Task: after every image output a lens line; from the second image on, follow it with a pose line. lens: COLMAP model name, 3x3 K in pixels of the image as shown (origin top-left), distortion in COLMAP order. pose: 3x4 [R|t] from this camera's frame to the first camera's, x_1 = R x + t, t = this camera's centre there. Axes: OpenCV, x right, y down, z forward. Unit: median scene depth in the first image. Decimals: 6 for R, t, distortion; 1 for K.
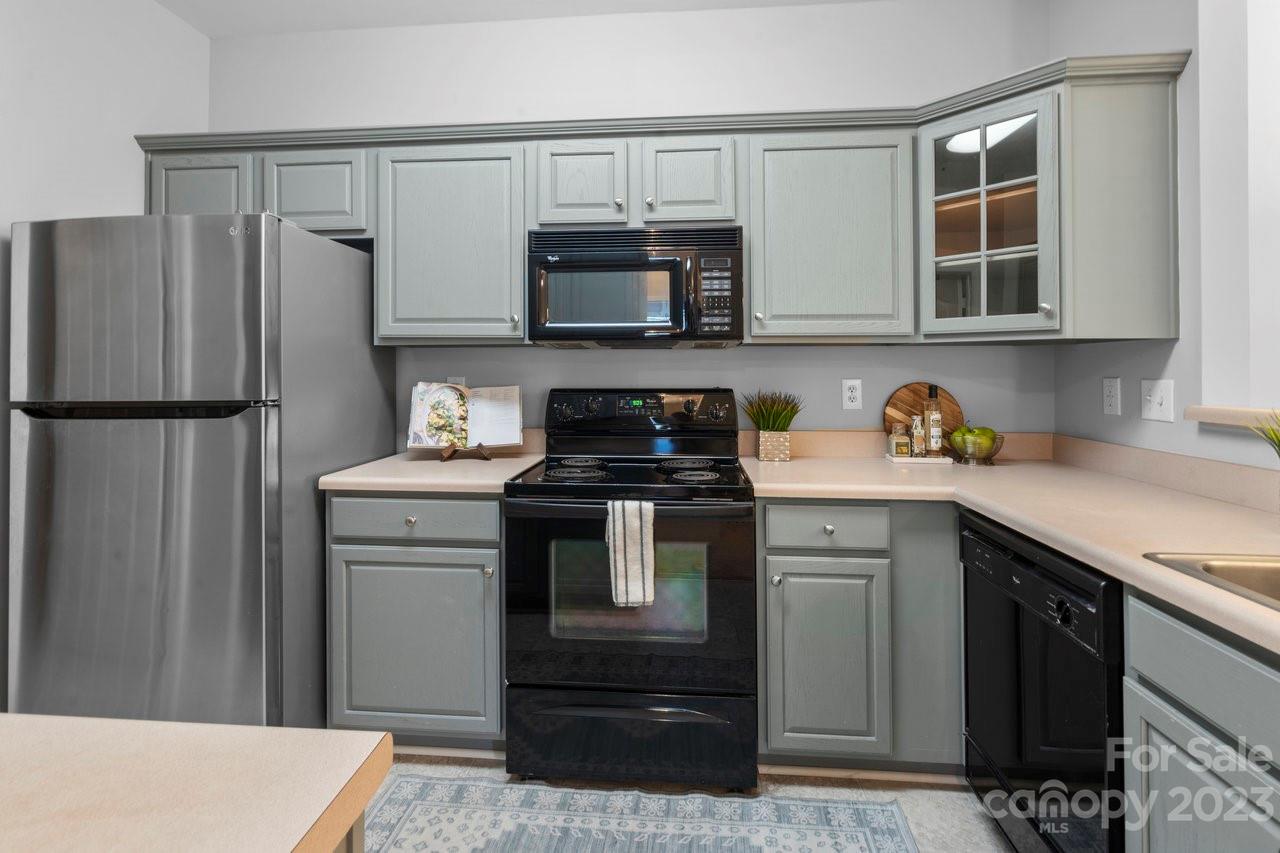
lens RADIAL K [[602.6, 0, 632.8], [0, 602.6, 364.1], [0, 0, 1]] dist [-0.002224, 0.000225]
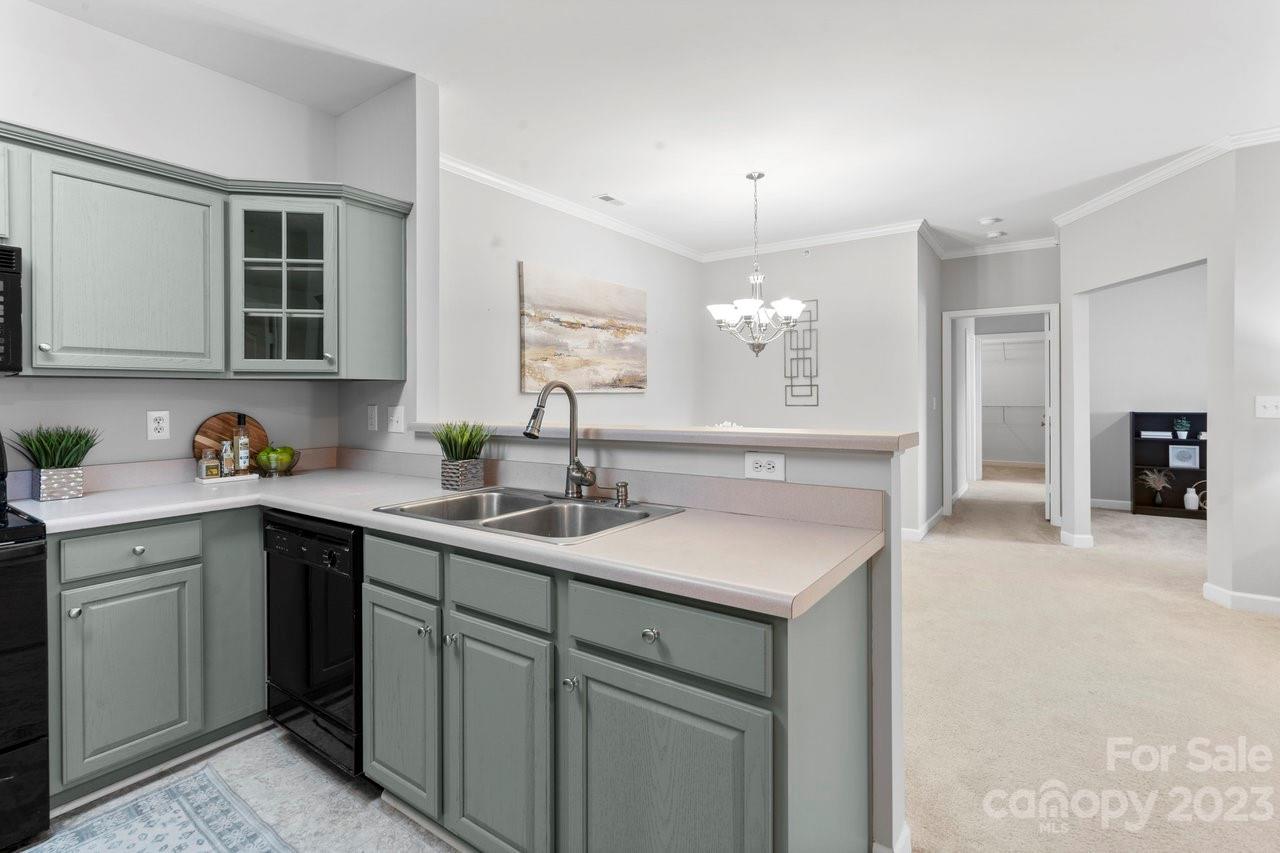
lens RADIAL K [[602.6, 0, 637.8], [0, 602.6, 388.0], [0, 0, 1]] dist [-0.002224, 0.000225]
pose [[0.500042, 0.006370, 0.865978, -0.142751], [-0.001079, 0.999977, -0.006733, -0.009771], [-0.866000, 0.002432, 0.500037, -0.277078]]
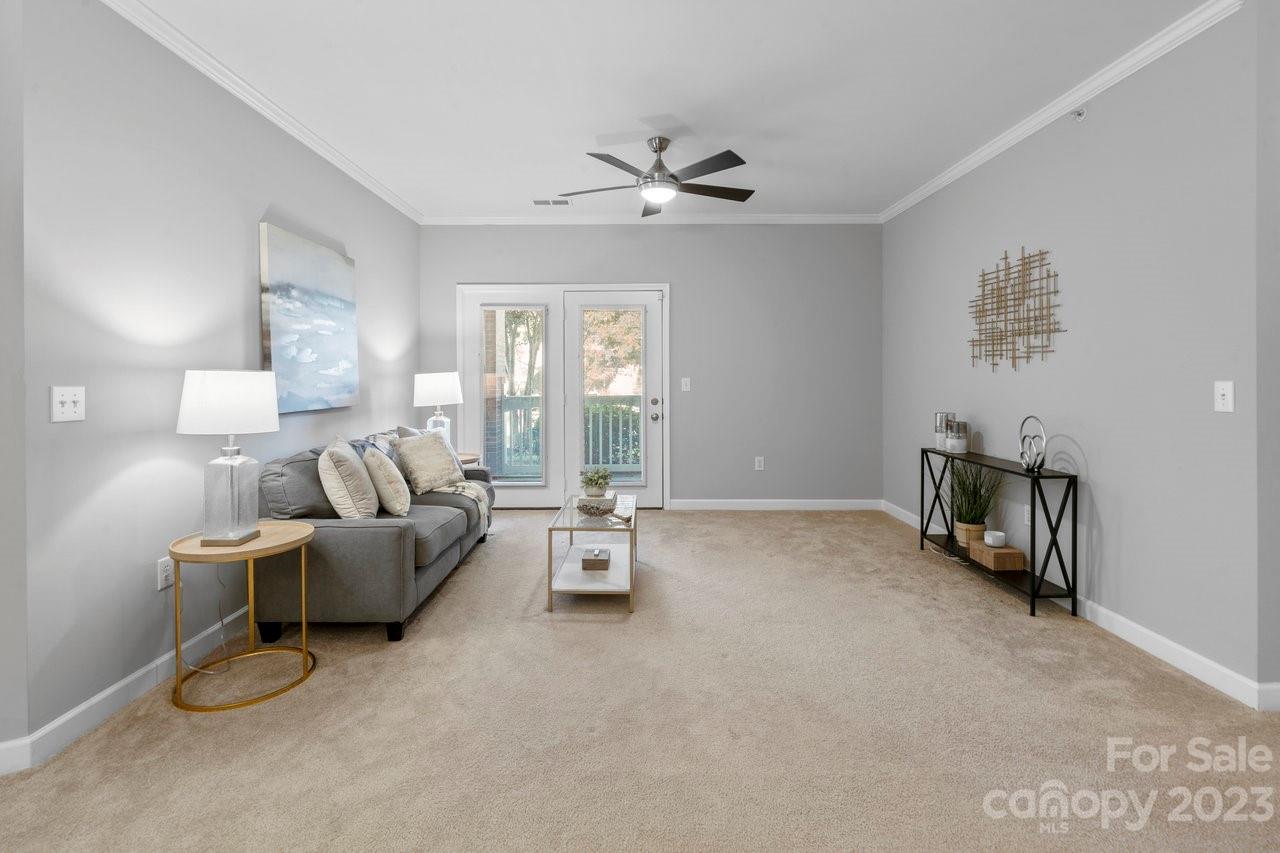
lens RADIAL K [[602.6, 0, 646.8], [0, 602.6, 379.4], [0, 0, 1]] dist [-0.002224, 0.000225]
pose [[-0.996089, 0.004320, -0.088245, 1.270369], [0.004019, 0.999985, 0.003587, -0.011199], [0.088259, 0.003218, -0.996092, 0.149837]]
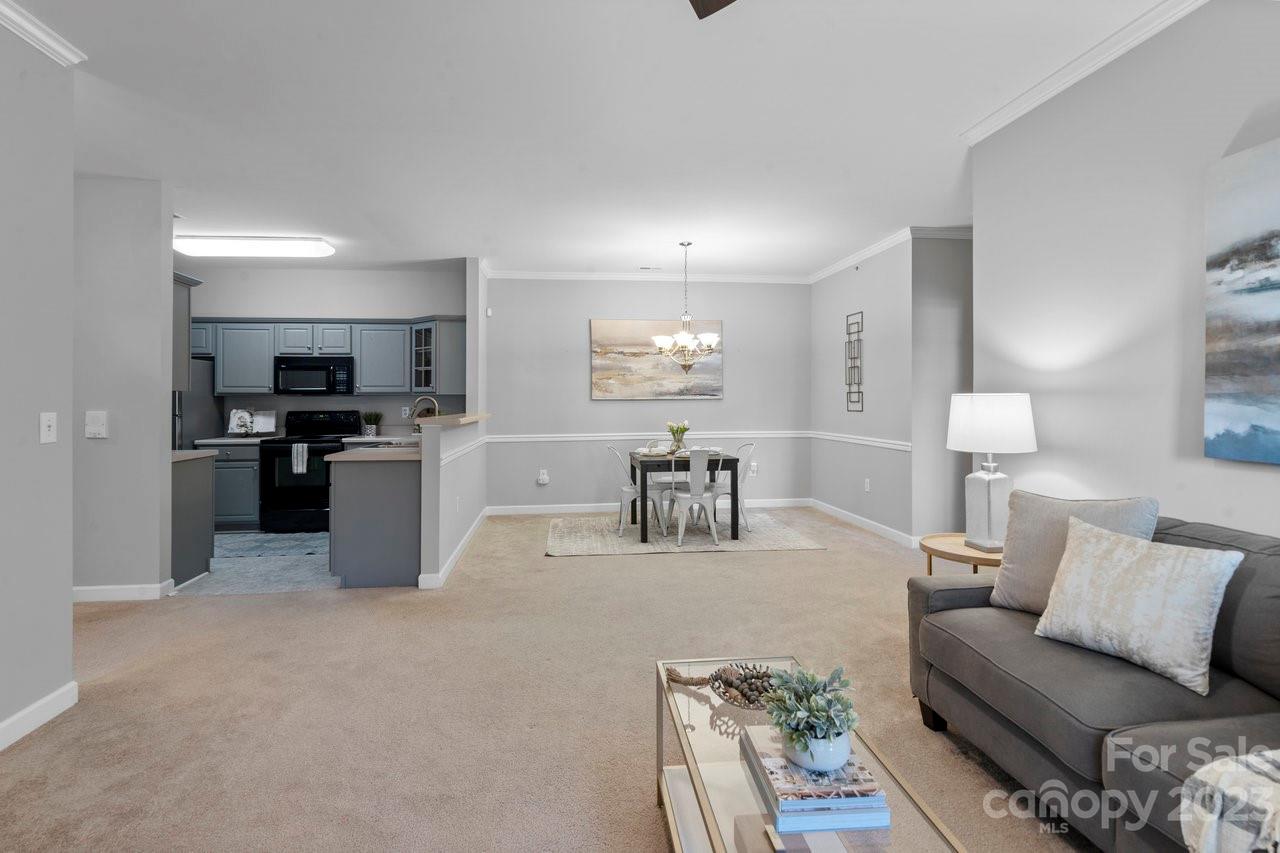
lens RADIAL K [[602.6, 0, 628.2], [0, 602.6, 388.4], [0, 0, 1]] dist [-0.002224, 0.000225]
pose [[0.980304, -0.001249, 0.197492, 0.951428], [0.003628, 0.999925, -0.011685, -0.028229], [-0.197463, 0.012171, 0.980235, -2.239208]]
